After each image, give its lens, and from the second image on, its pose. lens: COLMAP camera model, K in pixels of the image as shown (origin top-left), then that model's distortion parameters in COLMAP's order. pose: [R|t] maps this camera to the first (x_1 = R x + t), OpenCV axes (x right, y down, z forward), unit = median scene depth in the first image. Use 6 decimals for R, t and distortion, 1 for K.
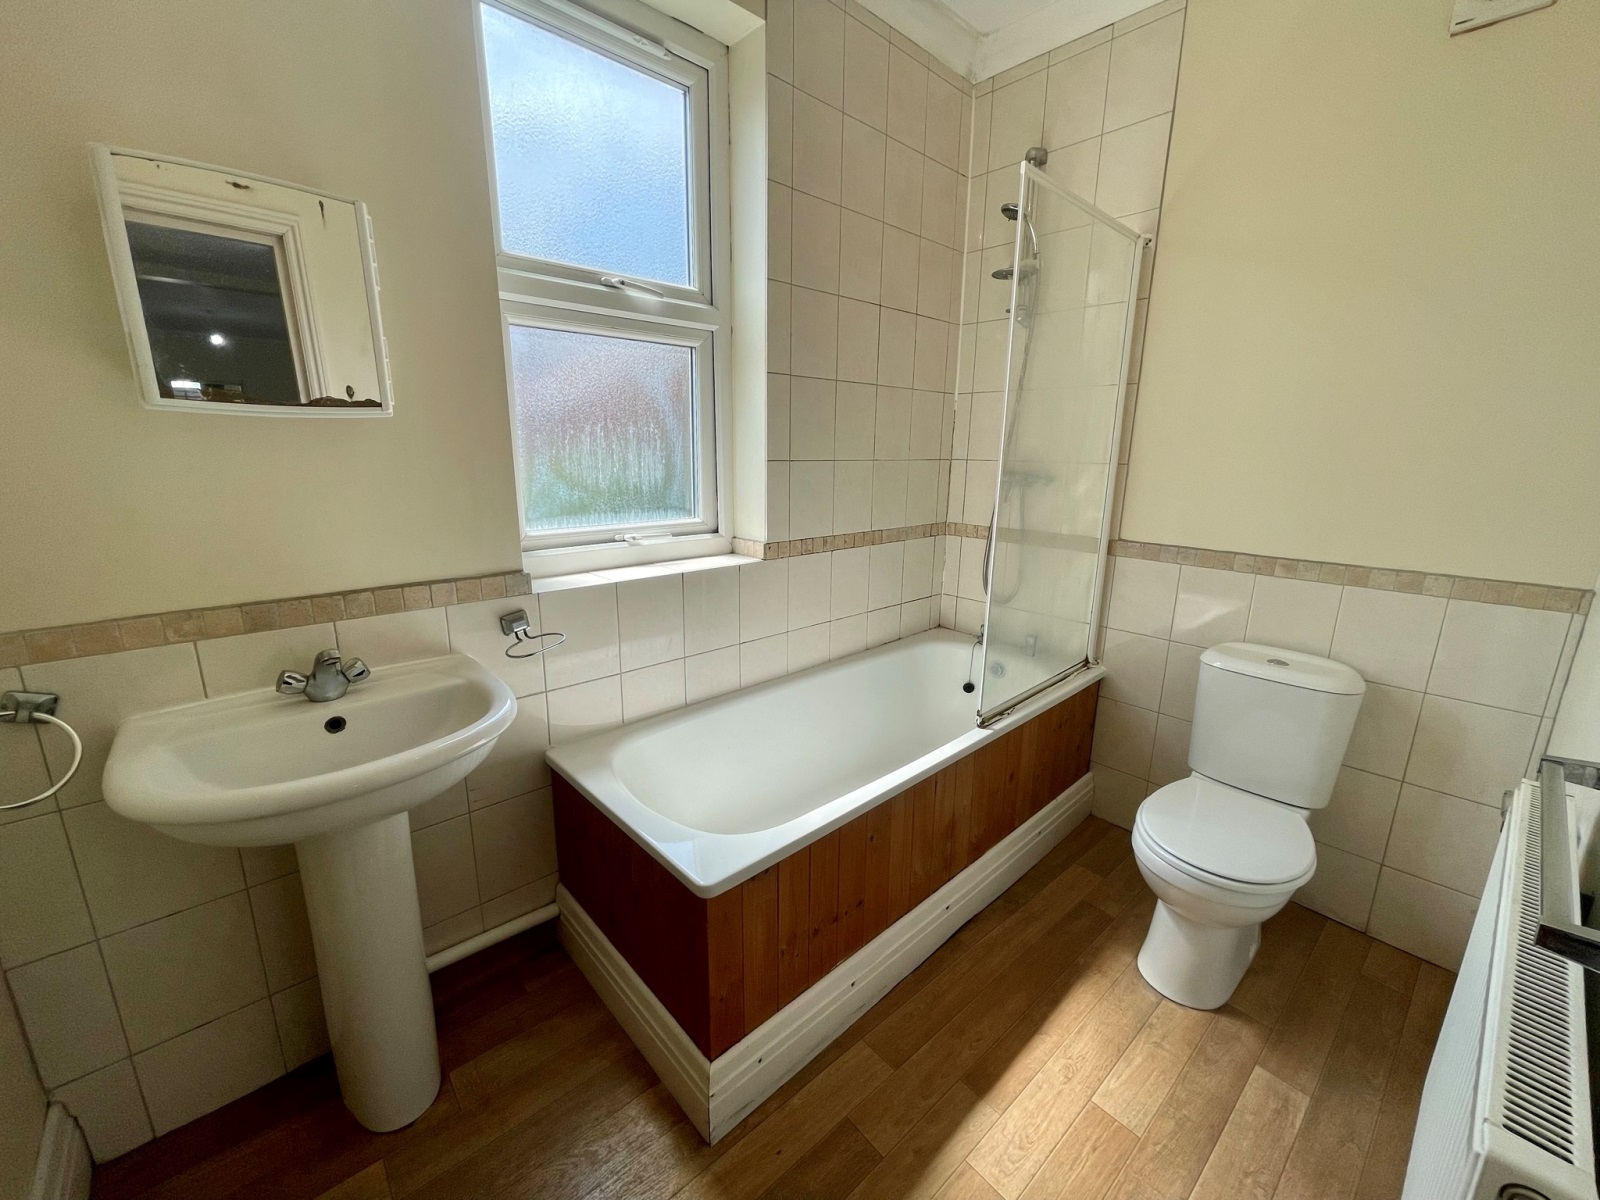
lens RADIAL K [[641.4, 0, 796.2], [0, 641.4, 599.4], [0, 0, 1]] dist [-0.001193, -0.000270]
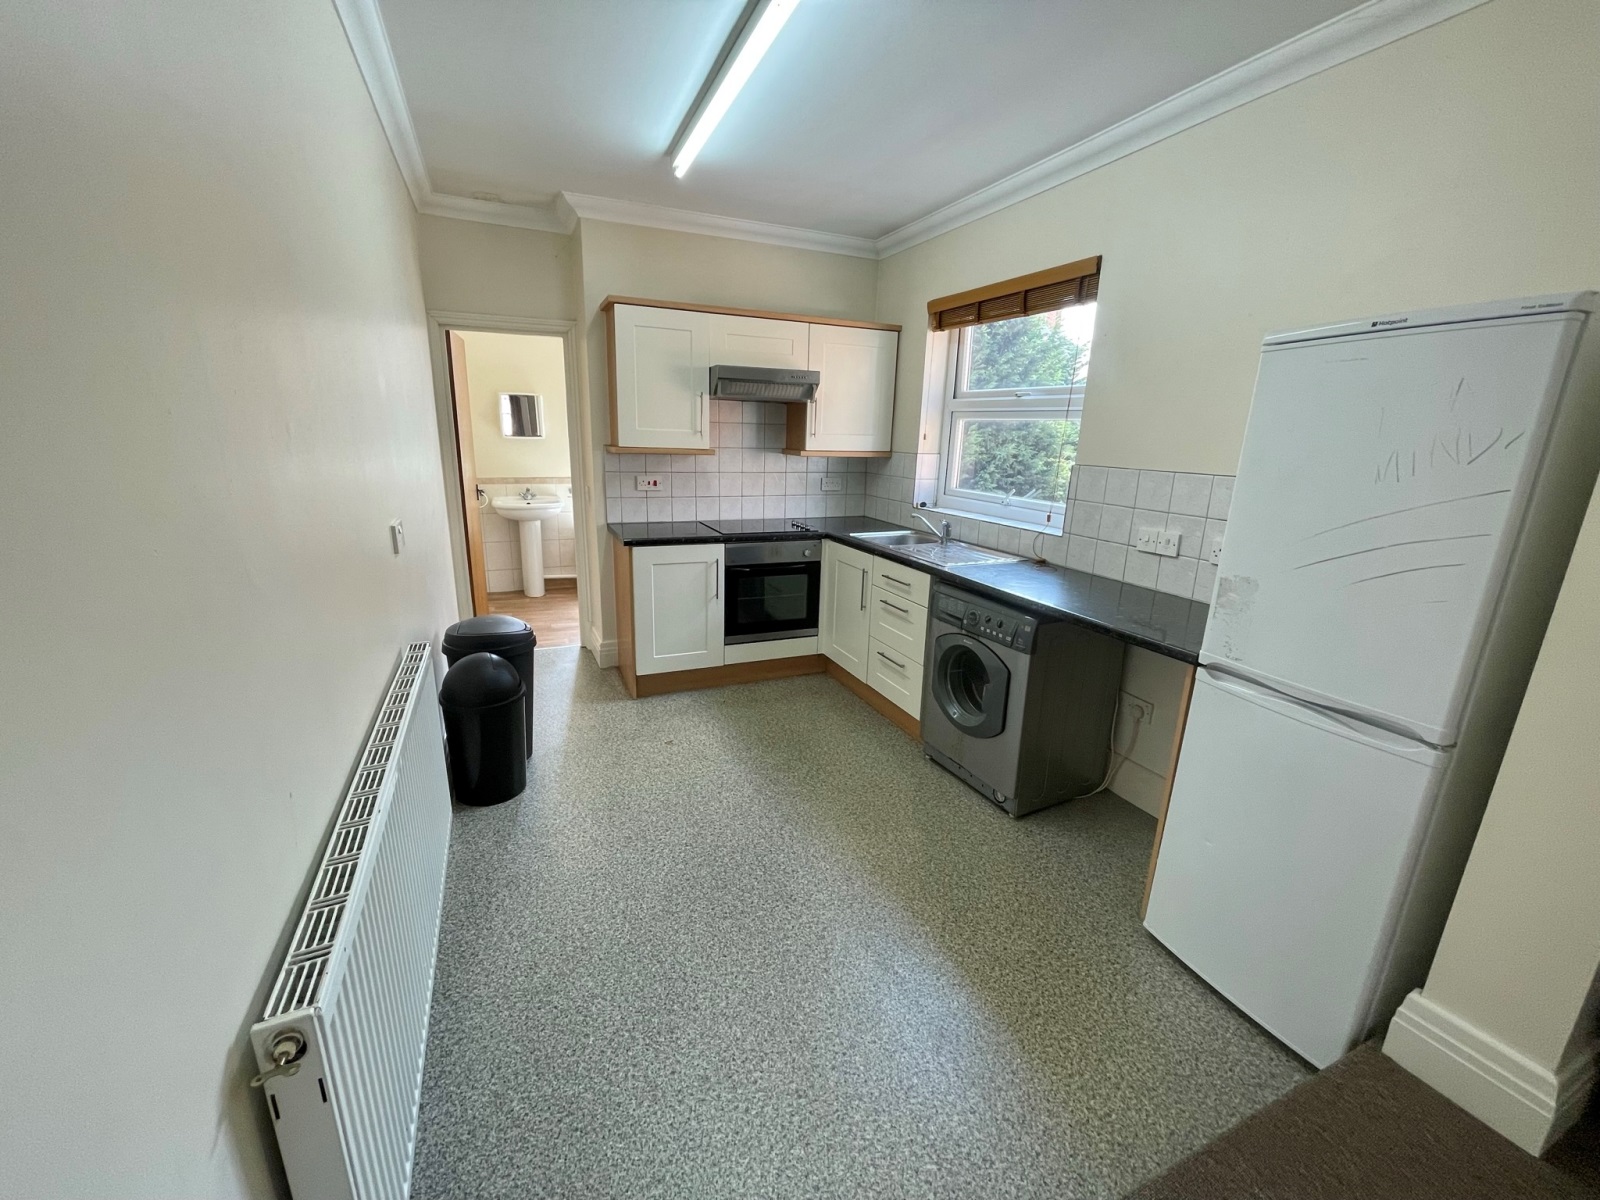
lens RADIAL K [[641.4, 0, 796.2], [0, 641.4, 599.4], [0, 0, 1]] dist [-0.001193, -0.000270]
pose [[0.957467, 0.095389, -0.272320, 2.436679], [-0.096269, 0.995304, 0.010162, 0.636400], [0.272010, 0.016486, 0.962153, -2.895132]]
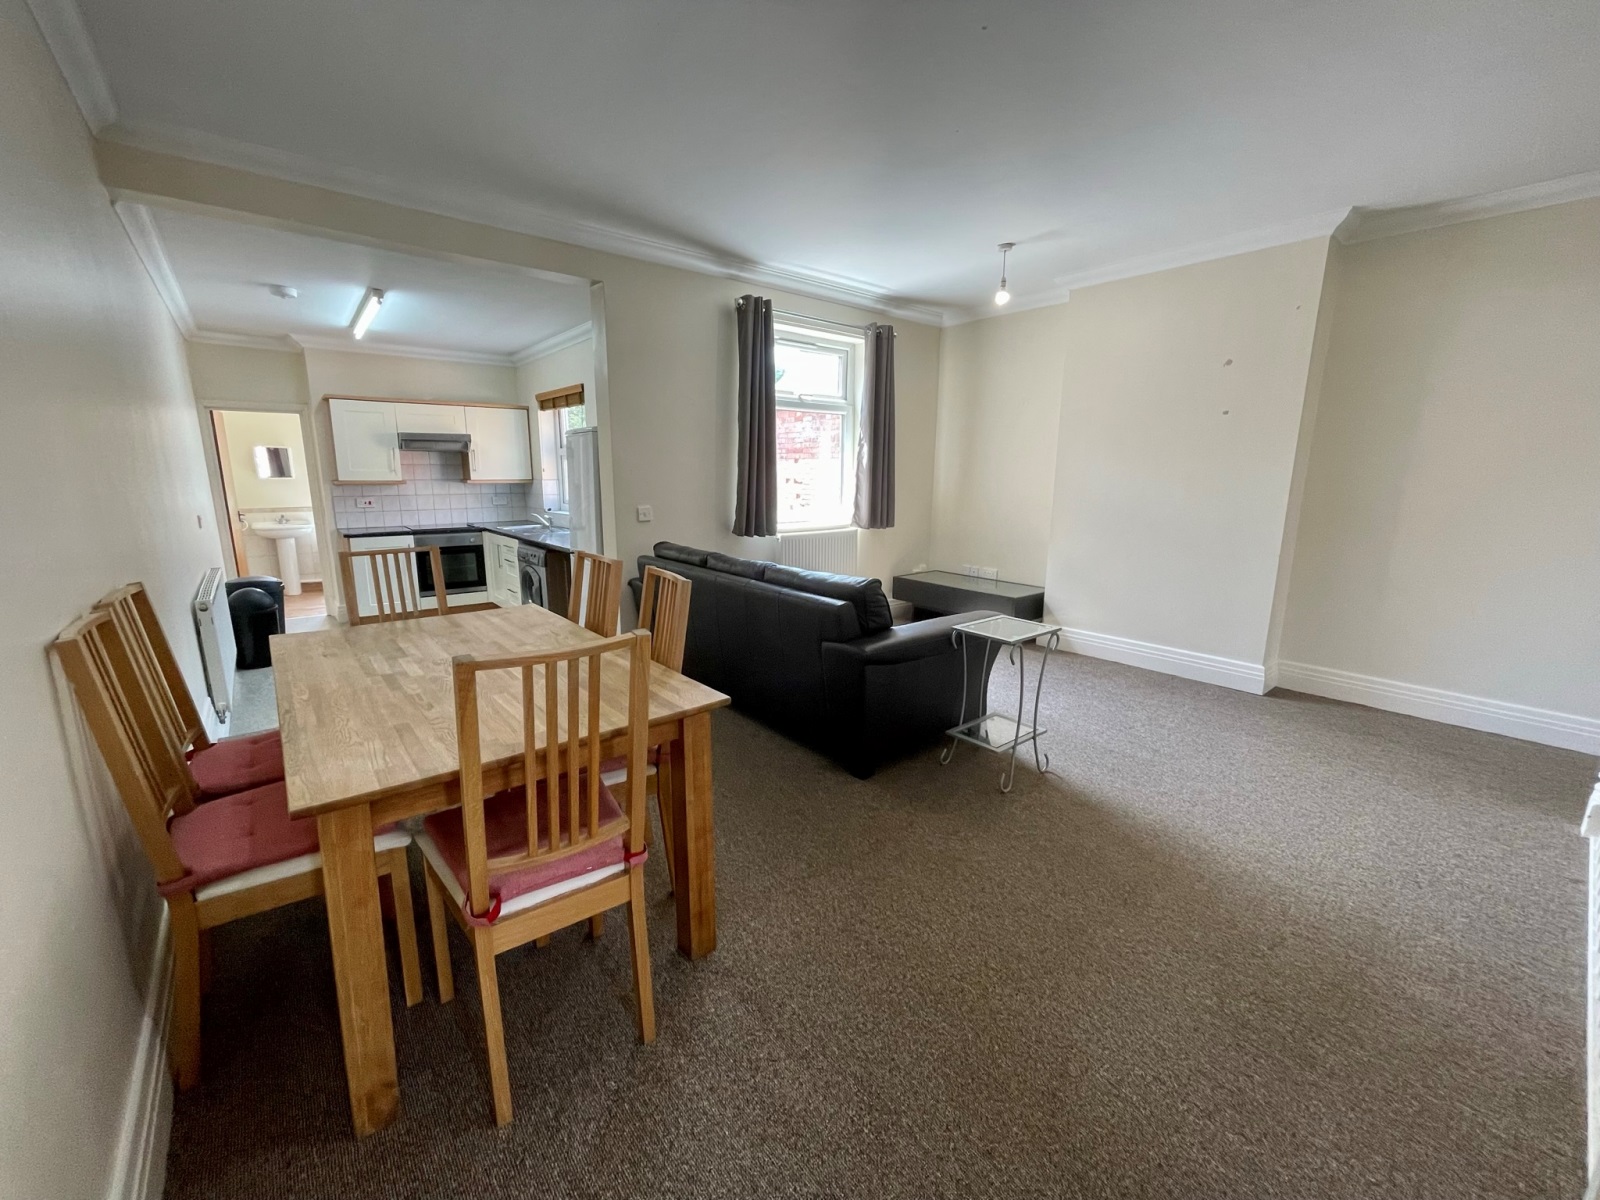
lens RADIAL K [[641.4, 0, 796.2], [0, 641.4, 599.4], [0, 0, 1]] dist [-0.001193, -0.000270]
pose [[0.999723, 0.003466, -0.023263, 4.424070], [-0.004758, 0.998436, -0.055699, 1.214796], [0.023034, 0.055794, 0.998177, -5.084963]]
